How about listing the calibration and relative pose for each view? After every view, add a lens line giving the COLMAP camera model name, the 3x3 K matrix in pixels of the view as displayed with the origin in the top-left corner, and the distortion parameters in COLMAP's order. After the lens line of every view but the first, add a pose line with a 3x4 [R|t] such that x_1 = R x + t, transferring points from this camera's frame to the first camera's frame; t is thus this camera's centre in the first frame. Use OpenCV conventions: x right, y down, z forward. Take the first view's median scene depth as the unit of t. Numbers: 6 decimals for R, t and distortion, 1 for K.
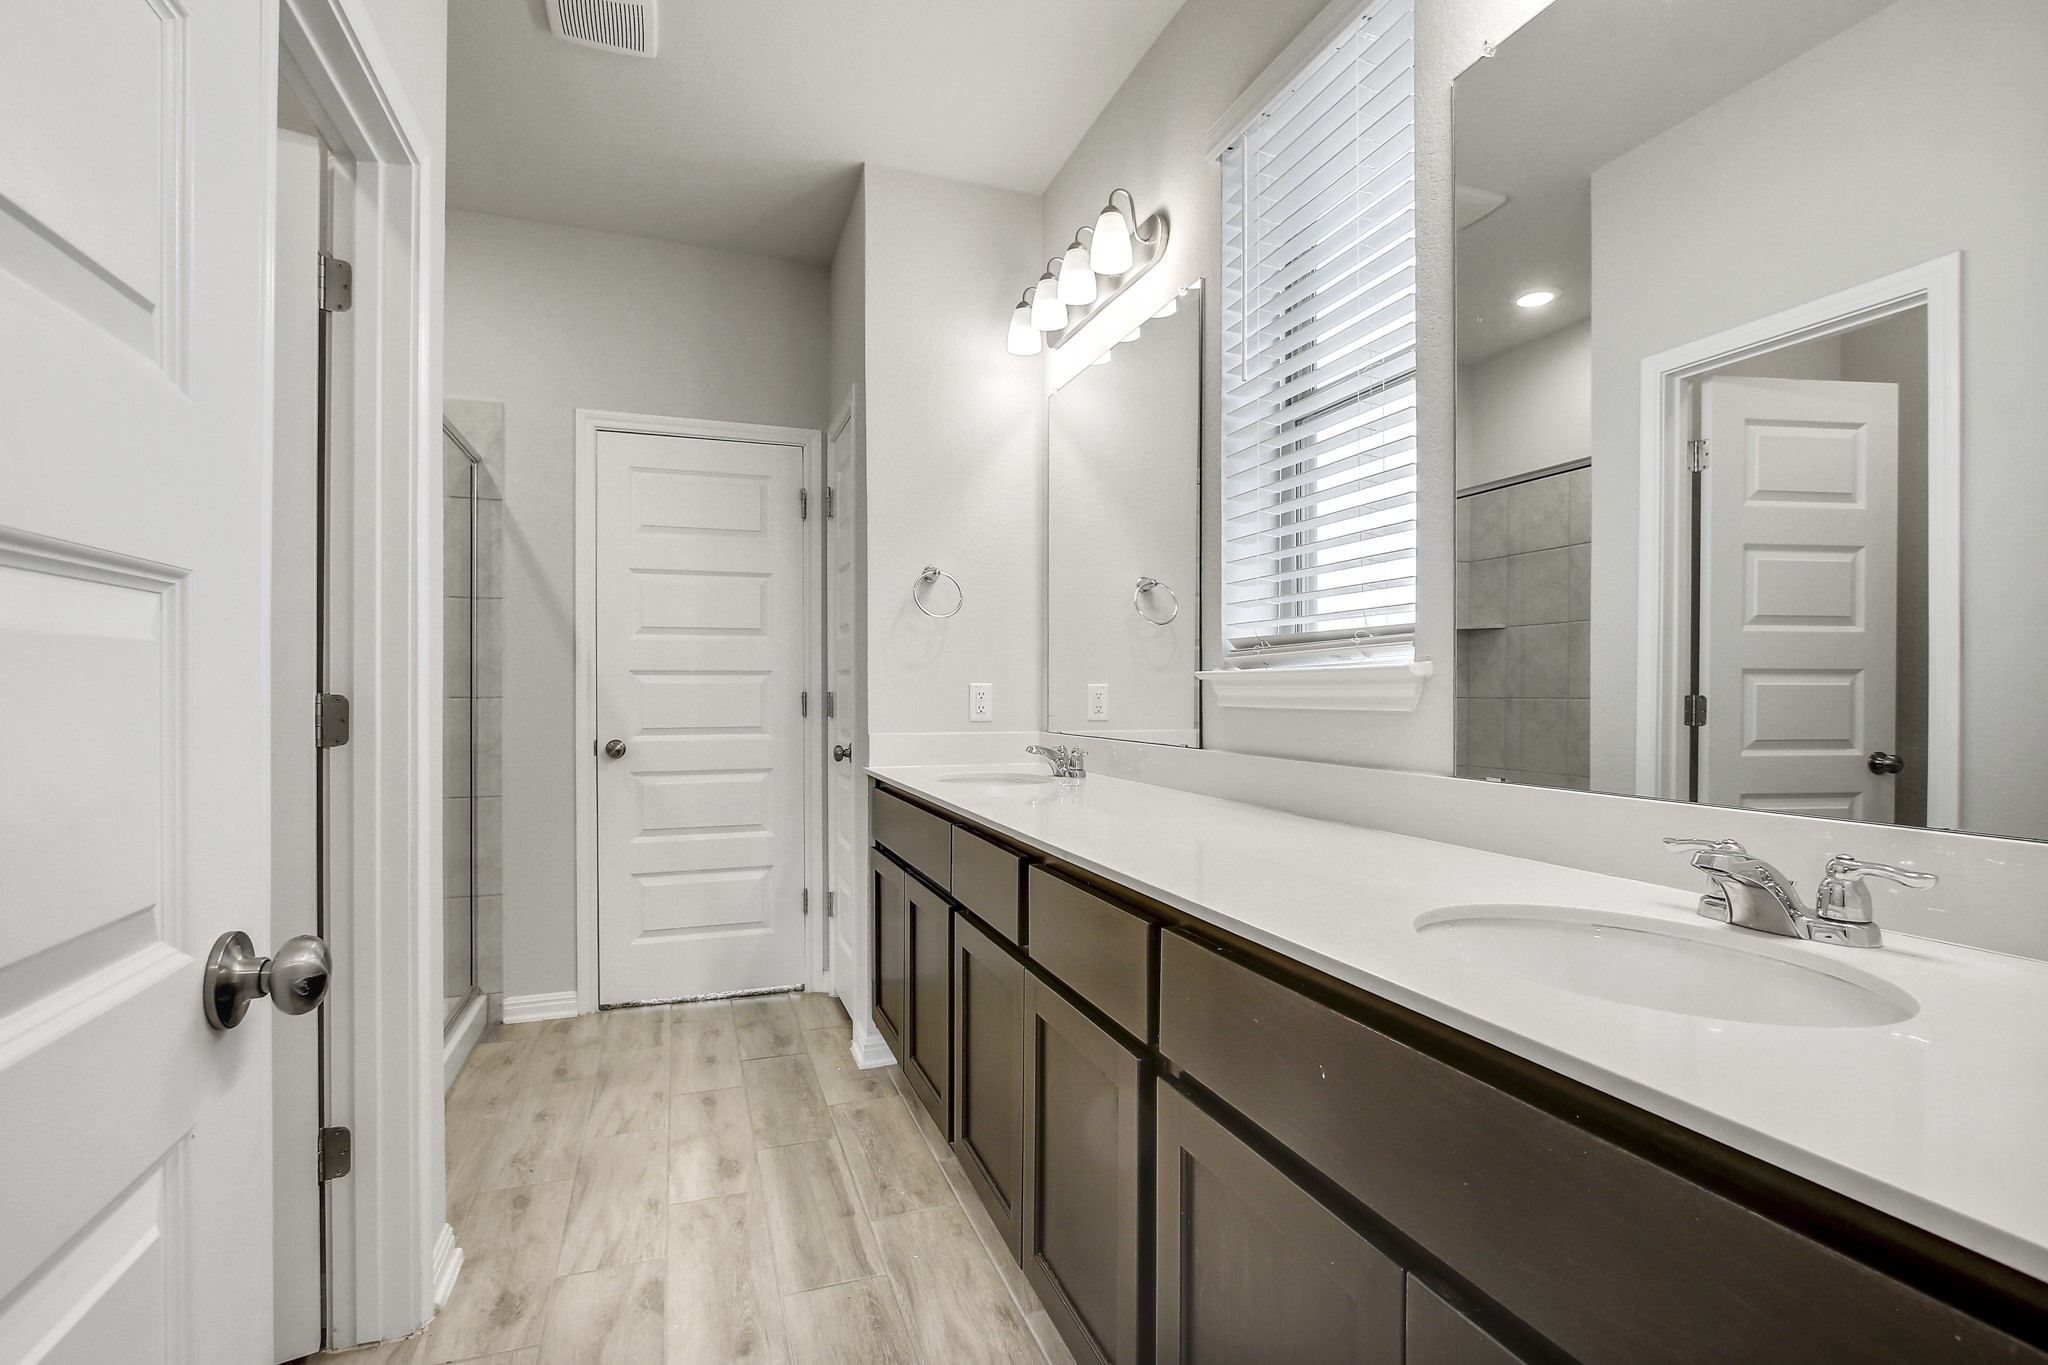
lens RADIAL K [[952.6, 0, 1026.4], [0, 952.6, 688.2], [0, 0, 1]] dist [-0.029287, 0.014944]
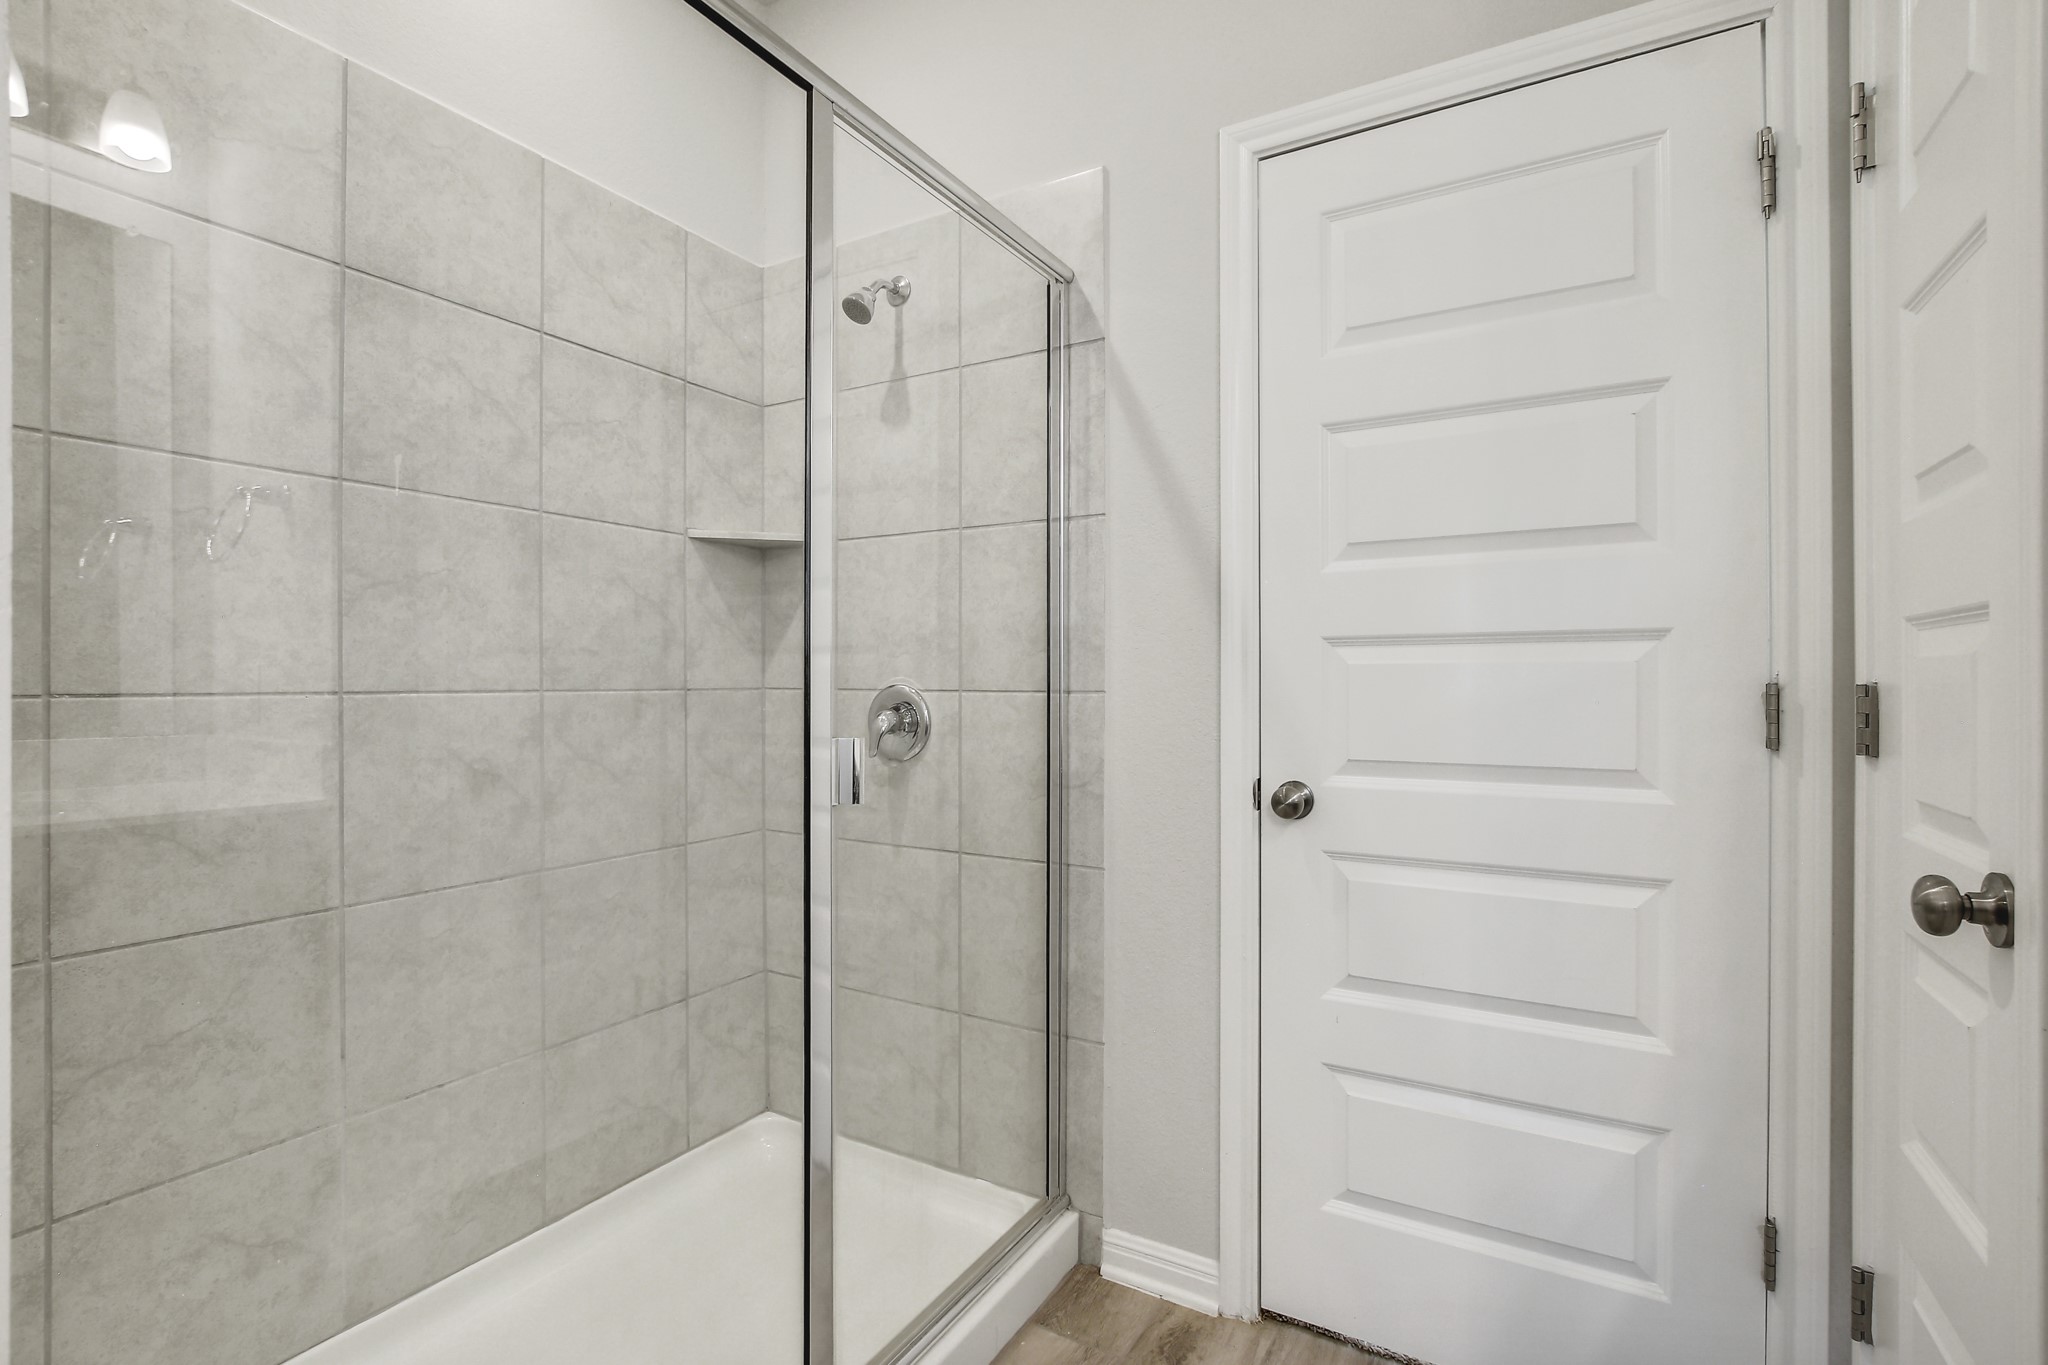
lens RADIAL K [[952.6, 0, 1026.4], [0, 952.6, 688.2], [0, 0, 1]] dist [-0.029287, 0.014944]
pose [[0.636171, 0.002761, -0.771543, -0.147321], [-0.002174, 0.999996, 0.001786, 0.006460], [0.771545, 0.000541, 0.636175, 0.592561]]
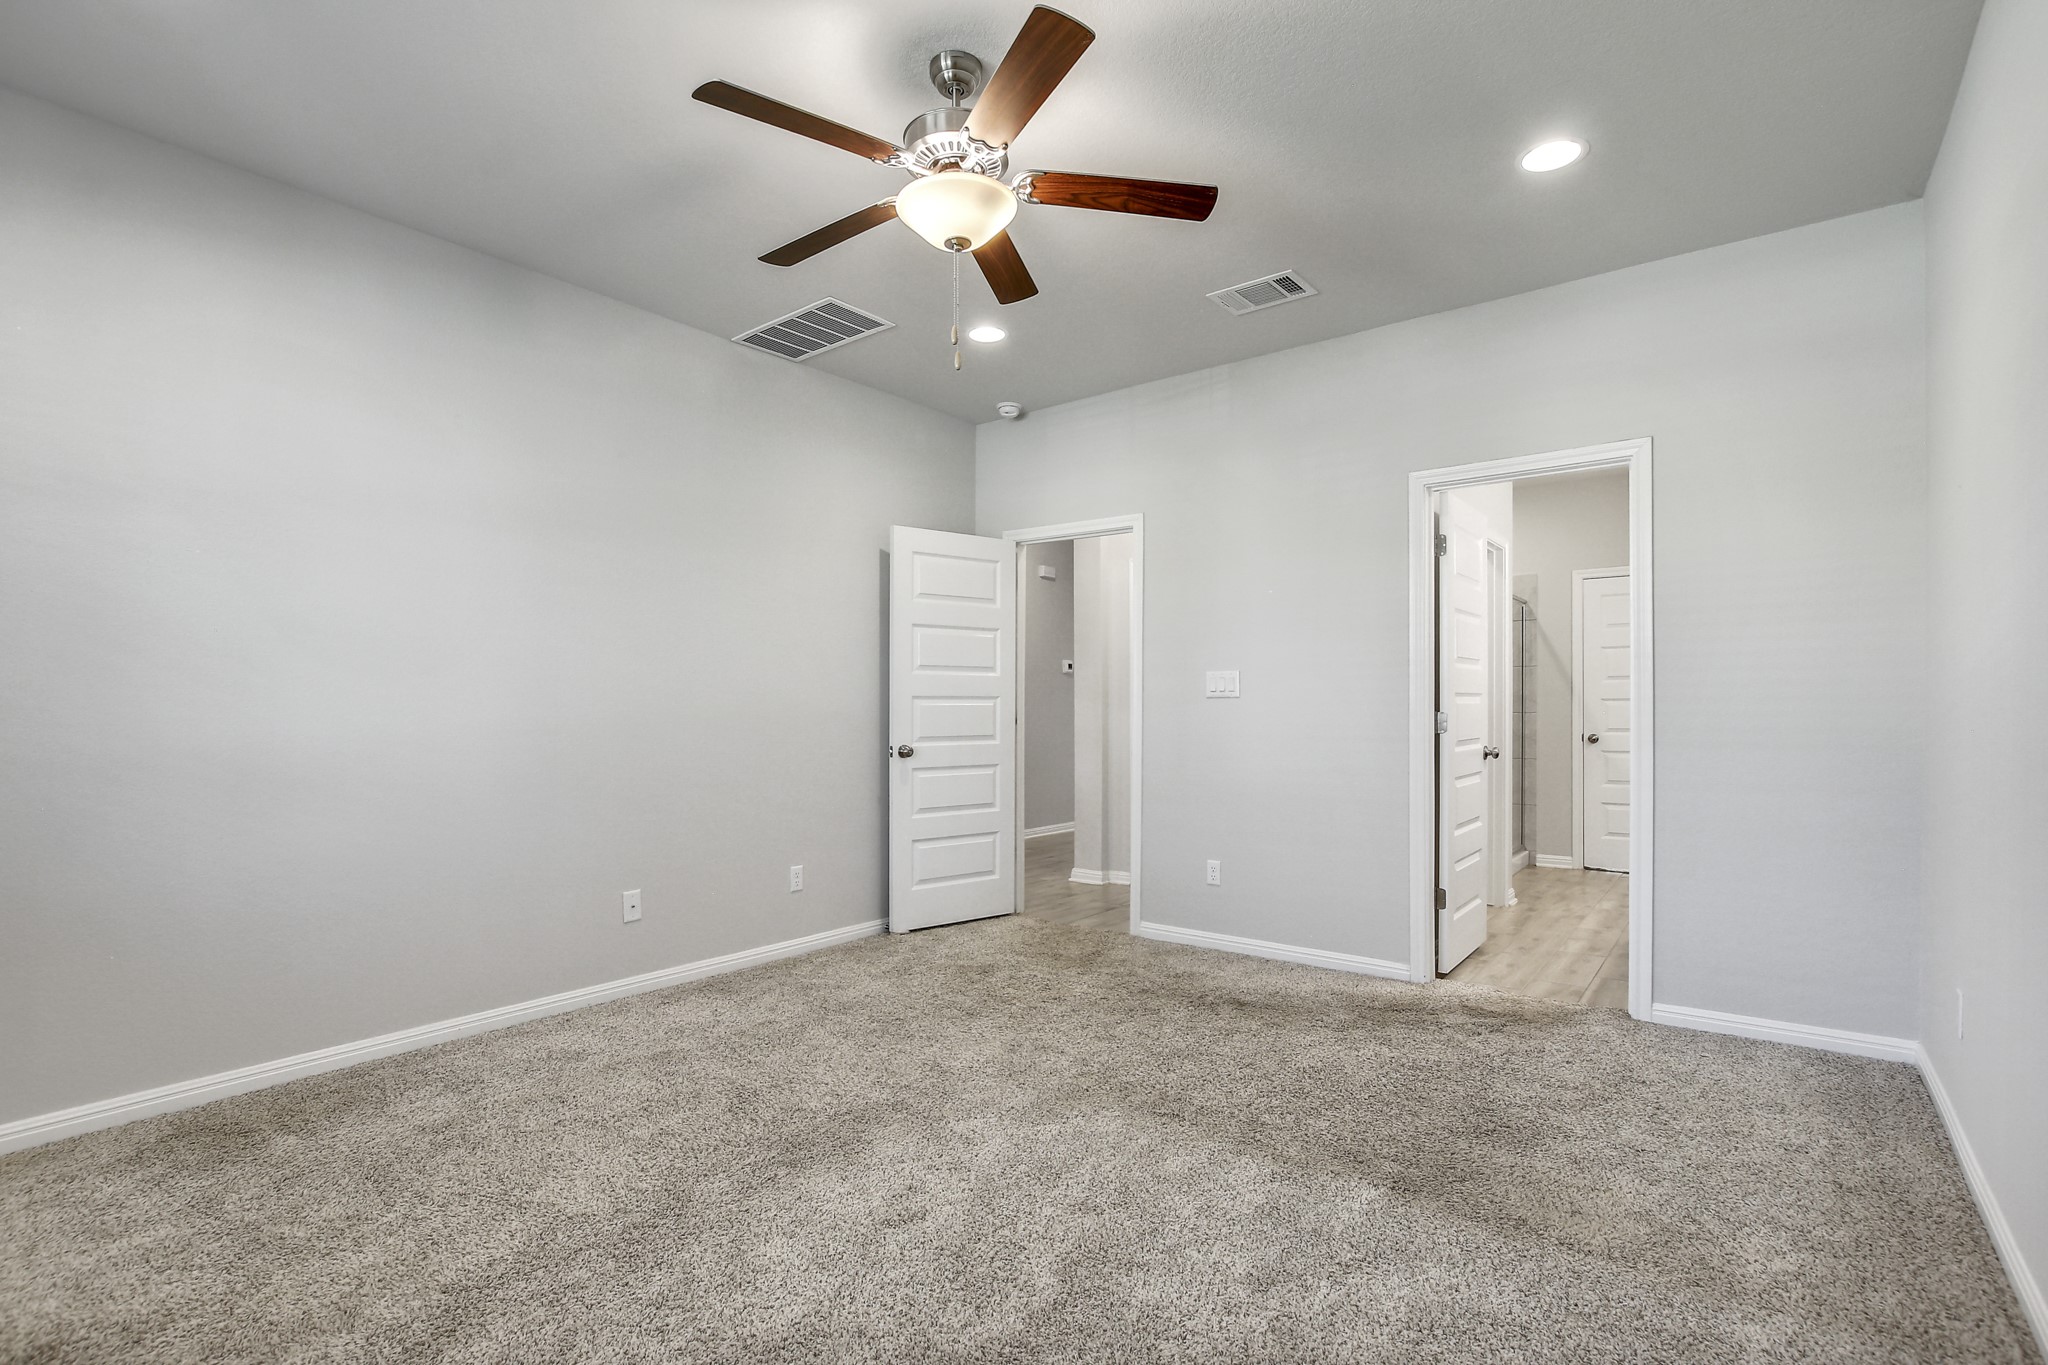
lens RADIAL K [[952.6, 0, 1026.4], [0, 952.6, 688.2], [0, 0, 1]] dist [-0.029287, 0.014944]
pose [[0.528951, -0.010564, -0.848586, 0.633107], [-0.009431, 0.999788, -0.018325, 0.005571], [0.848600, 0.017697, 0.528739, -1.082281]]
